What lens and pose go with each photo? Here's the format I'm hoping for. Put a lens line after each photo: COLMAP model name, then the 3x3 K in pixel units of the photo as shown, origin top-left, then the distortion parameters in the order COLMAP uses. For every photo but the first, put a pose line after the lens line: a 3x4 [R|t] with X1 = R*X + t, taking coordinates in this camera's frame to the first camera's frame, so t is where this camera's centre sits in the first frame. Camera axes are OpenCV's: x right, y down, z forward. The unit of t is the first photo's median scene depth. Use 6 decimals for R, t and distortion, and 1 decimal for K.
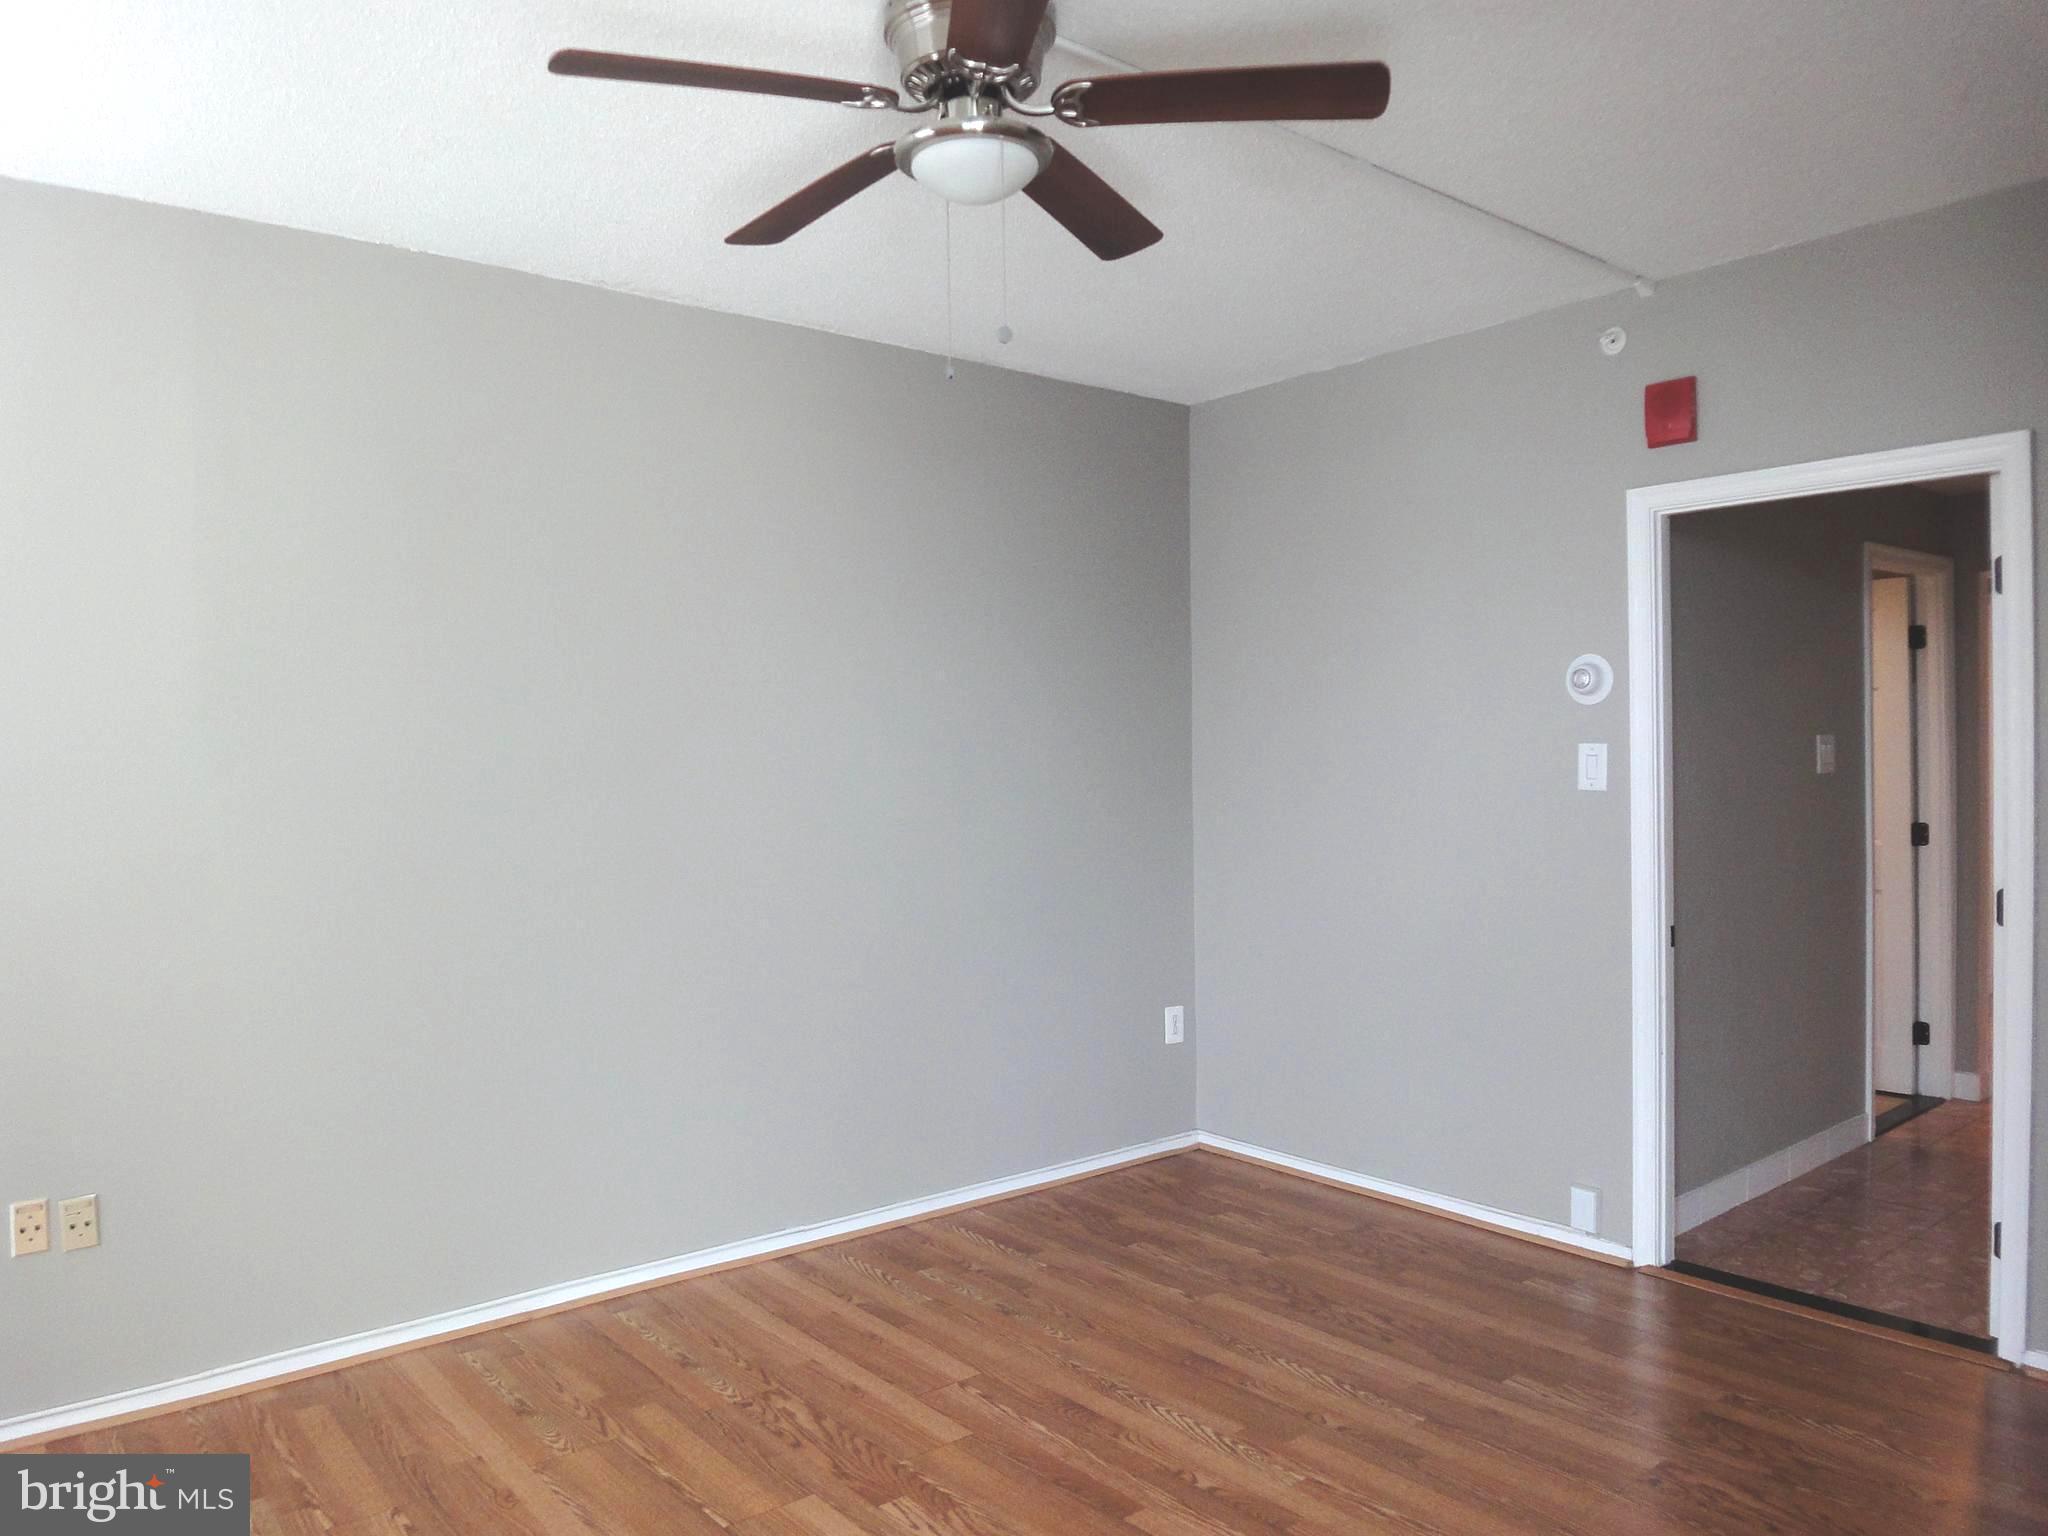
lens RADIAL K [[1446.3, 0, 1025.0], [0, 1446.3, 763.7], [0, 0, 1]] dist [-0.033675, -0.003262]
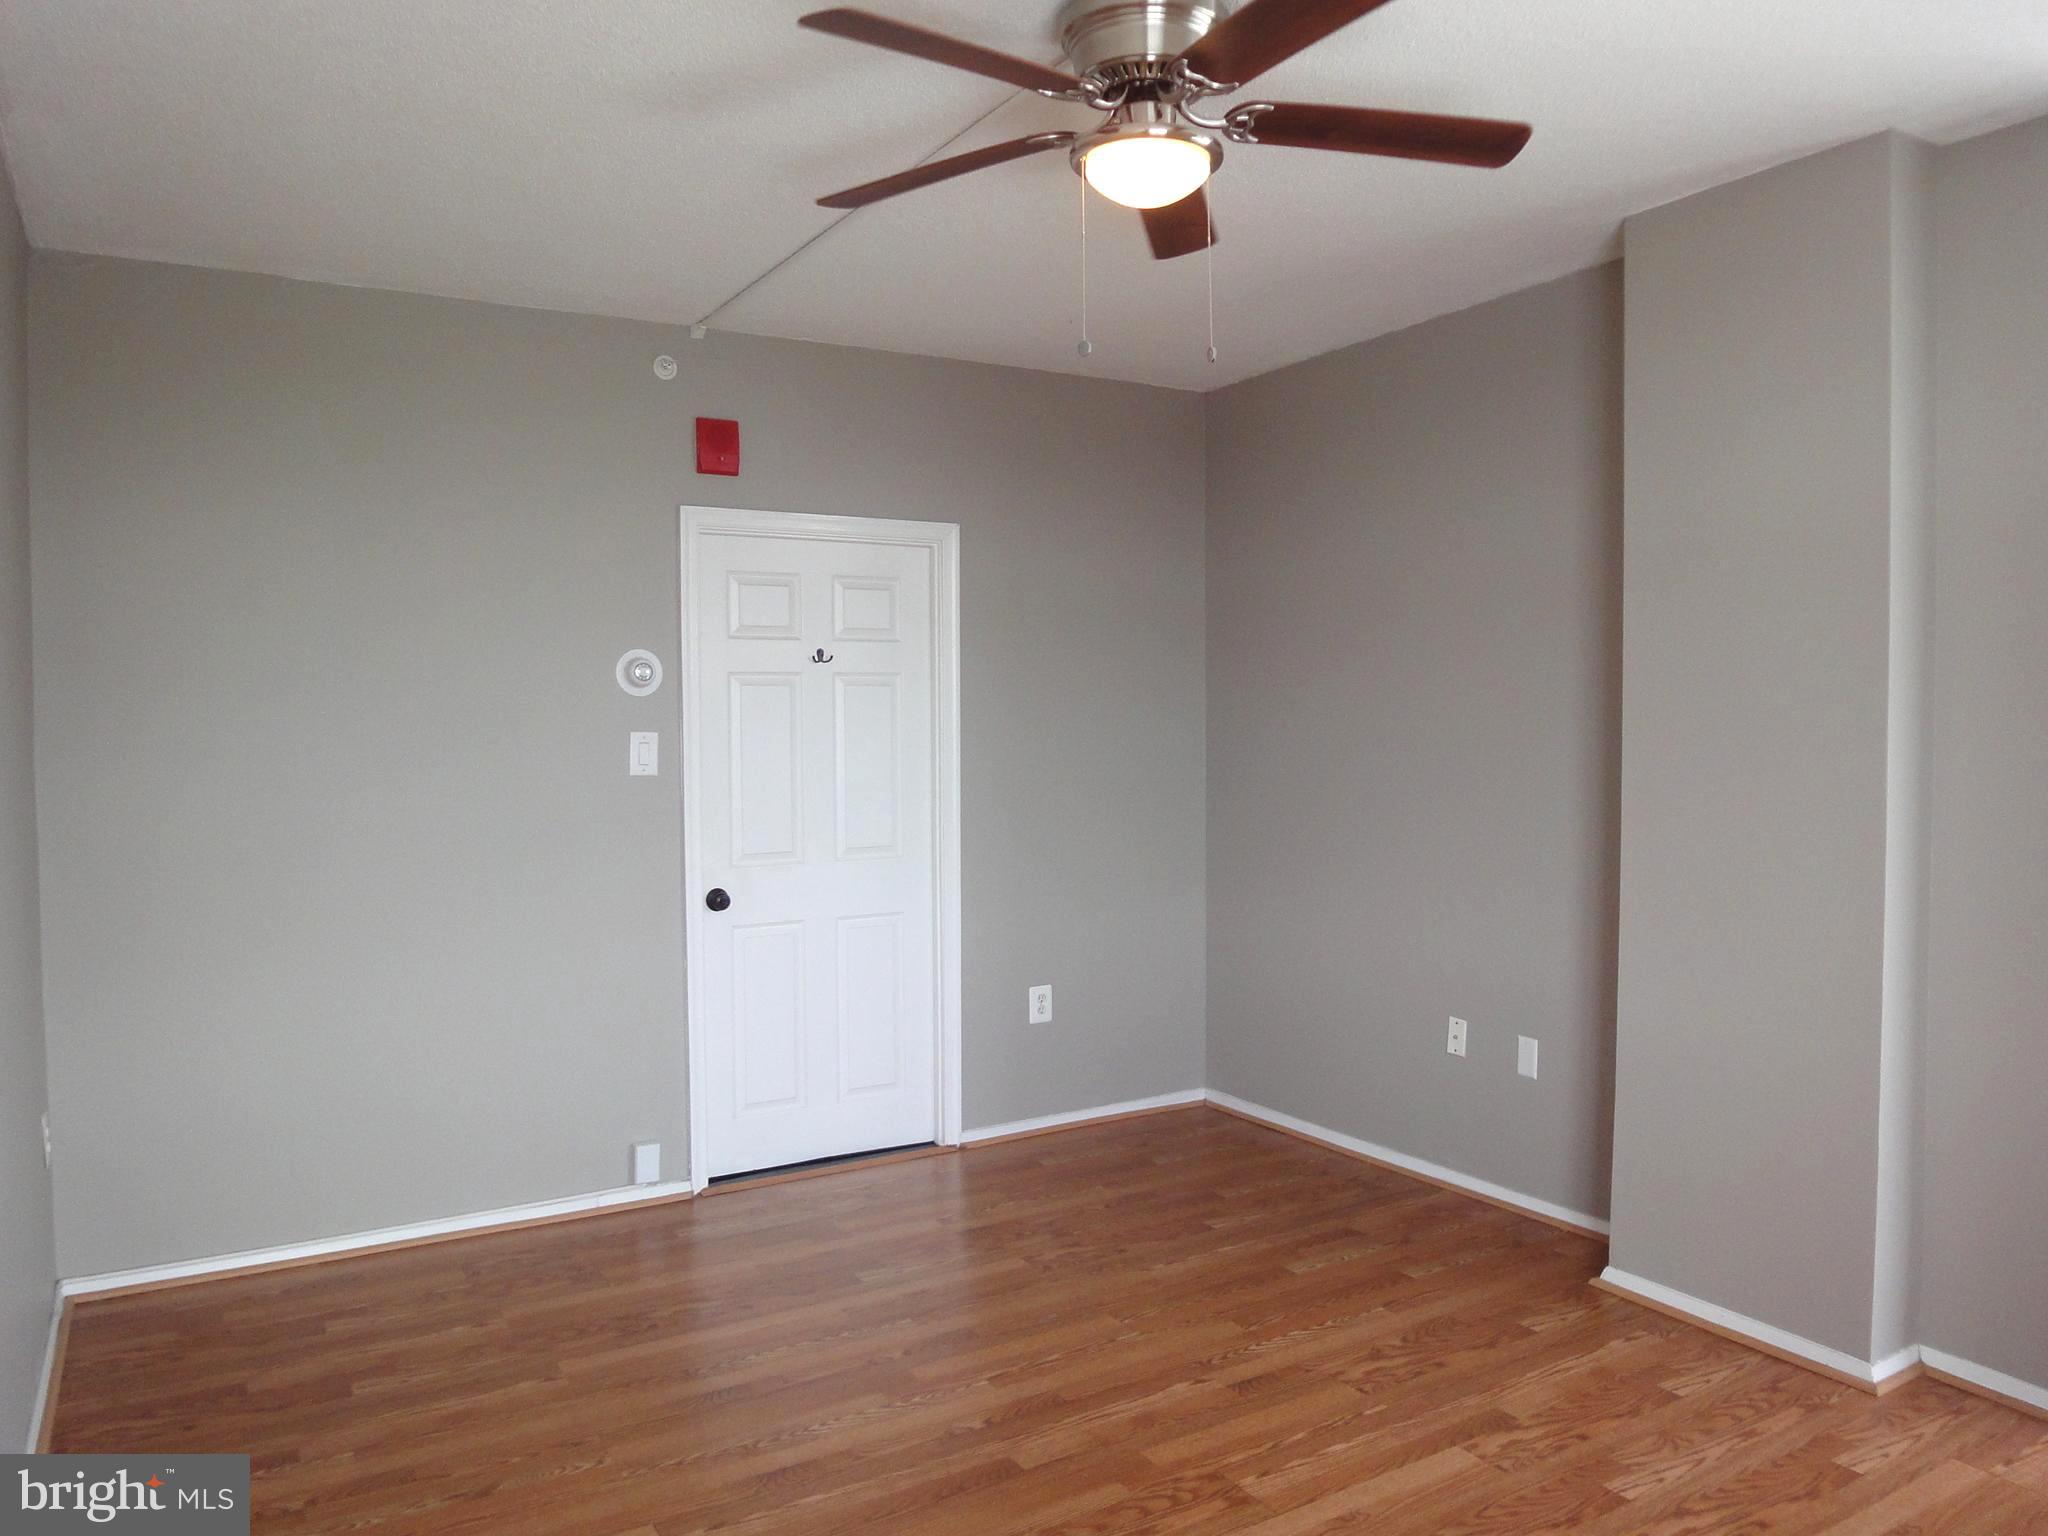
lens RADIAL K [[1446.3, 0, 1019.4], [0, 1446.3, 769.0], [0, 0, 1]] dist [-0.033675, -0.003262]
pose [[0.152381, -0.025123, 0.988002, -0.812505], [0.016694, 0.999600, 0.022843, -0.008361], [-0.988181, 0.013013, 0.152740, 0.710149]]
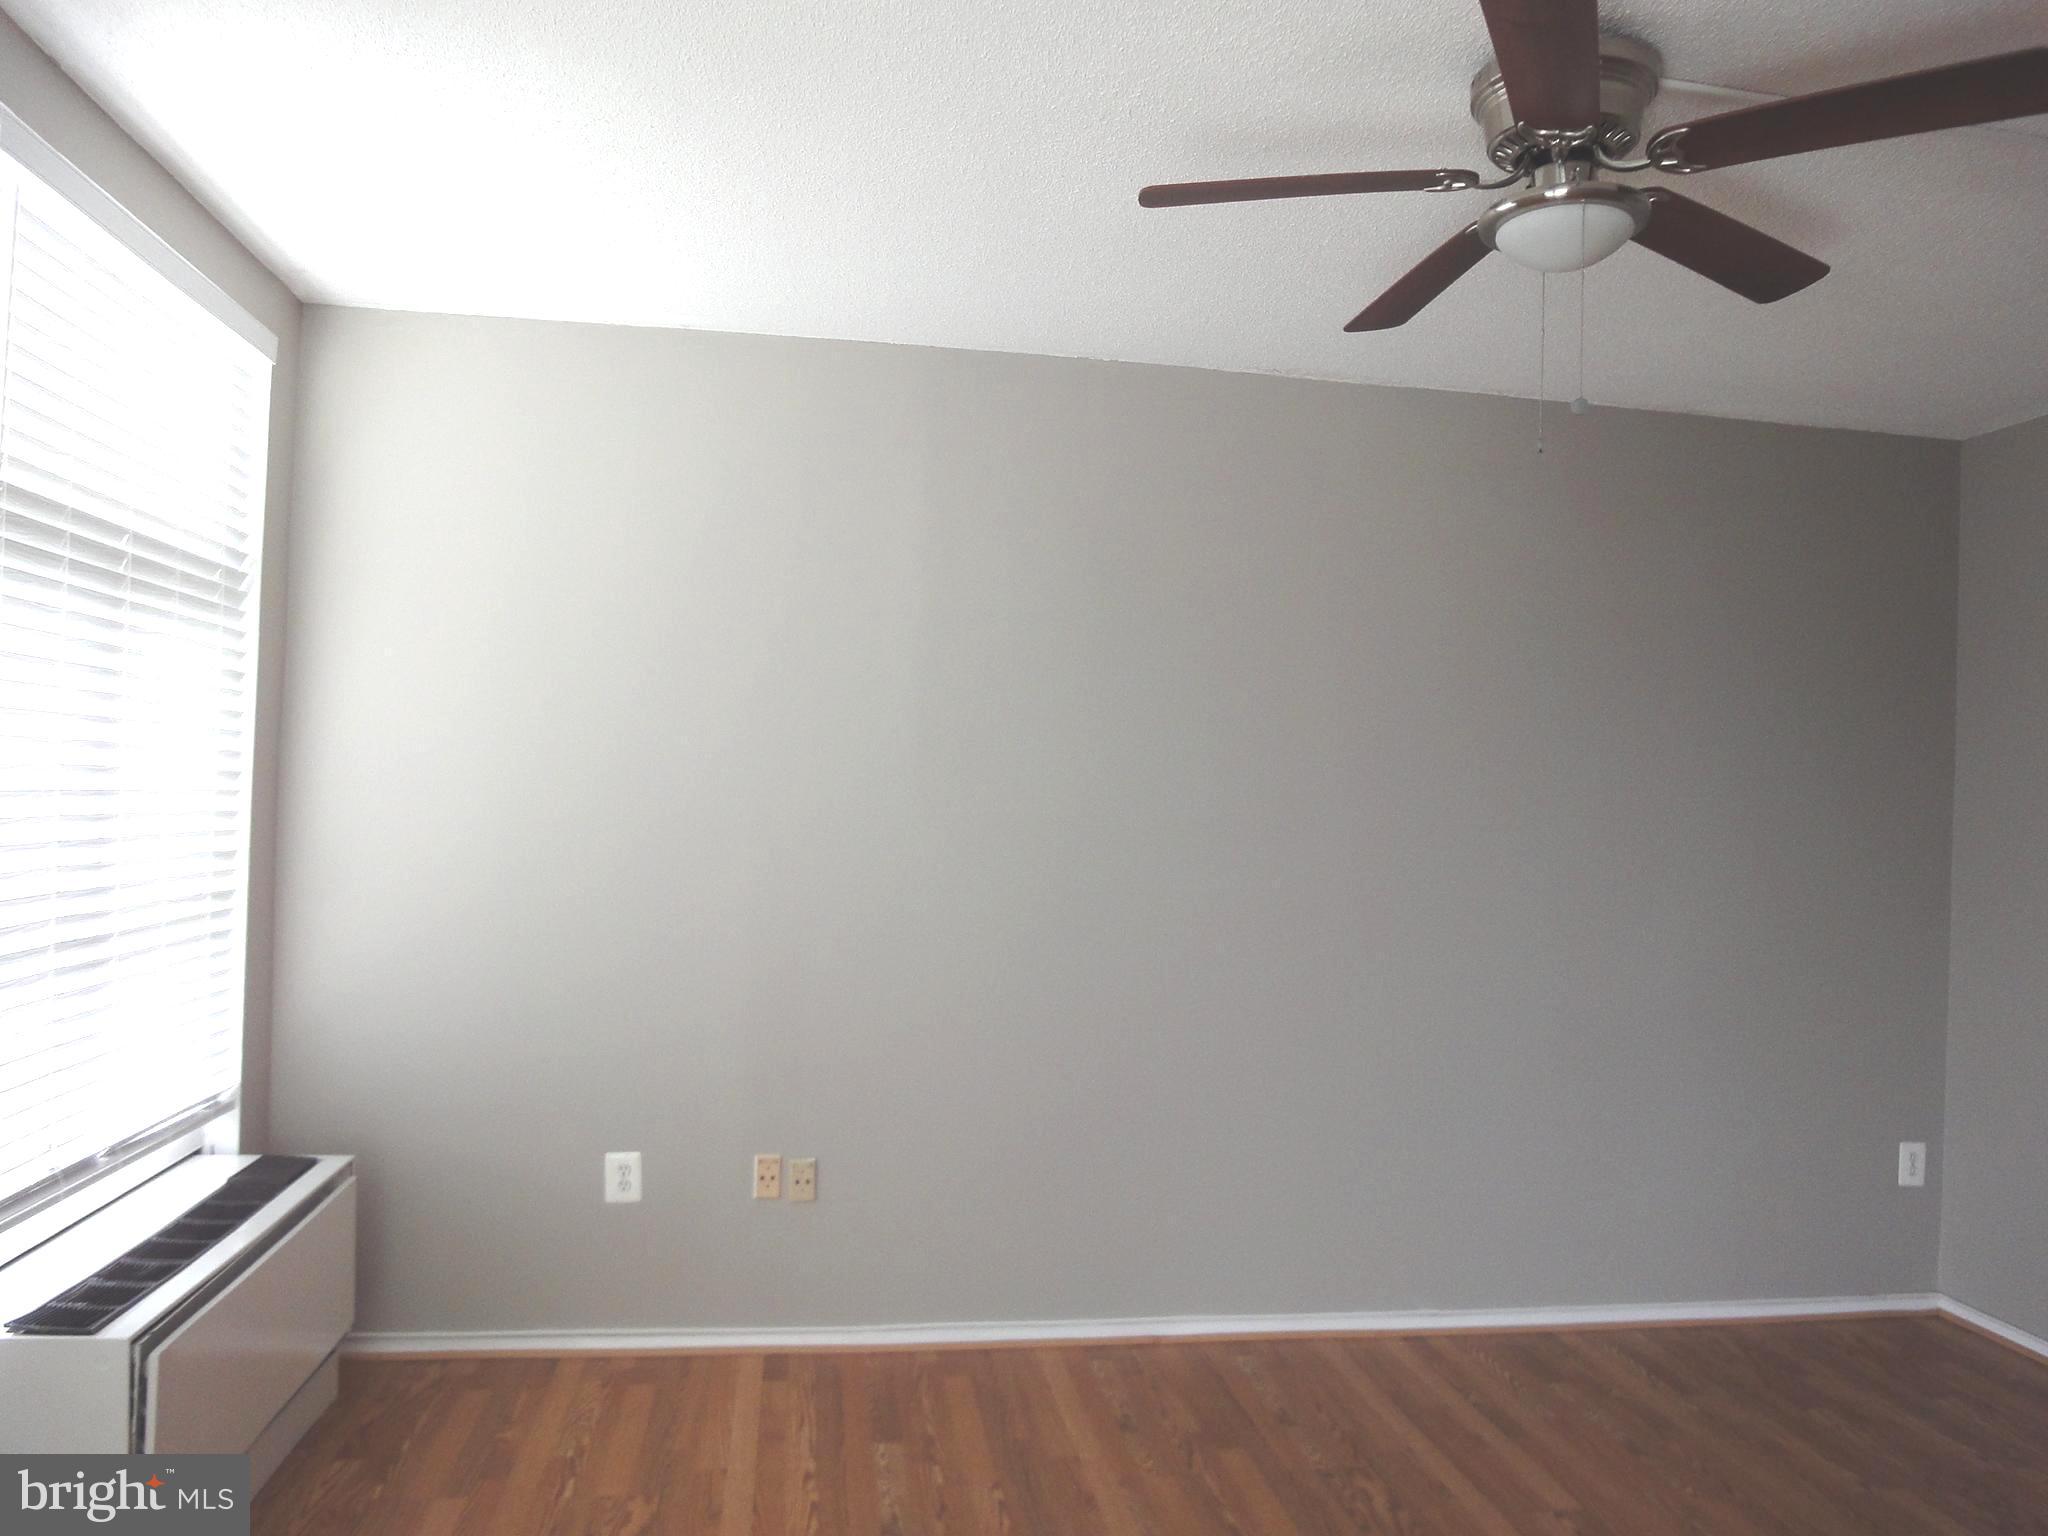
lens RADIAL K [[1446.3, 0, 1038.9], [0, 1446.3, 758.9], [0, 0, 1]] dist [-0.033675, -0.003262]
pose [[0.866230, 0.031999, -0.498620, 0.113081], [-0.051897, 0.998312, -0.026091, -0.015485], [0.496943, 0.048477, 0.866428, 0.009346]]
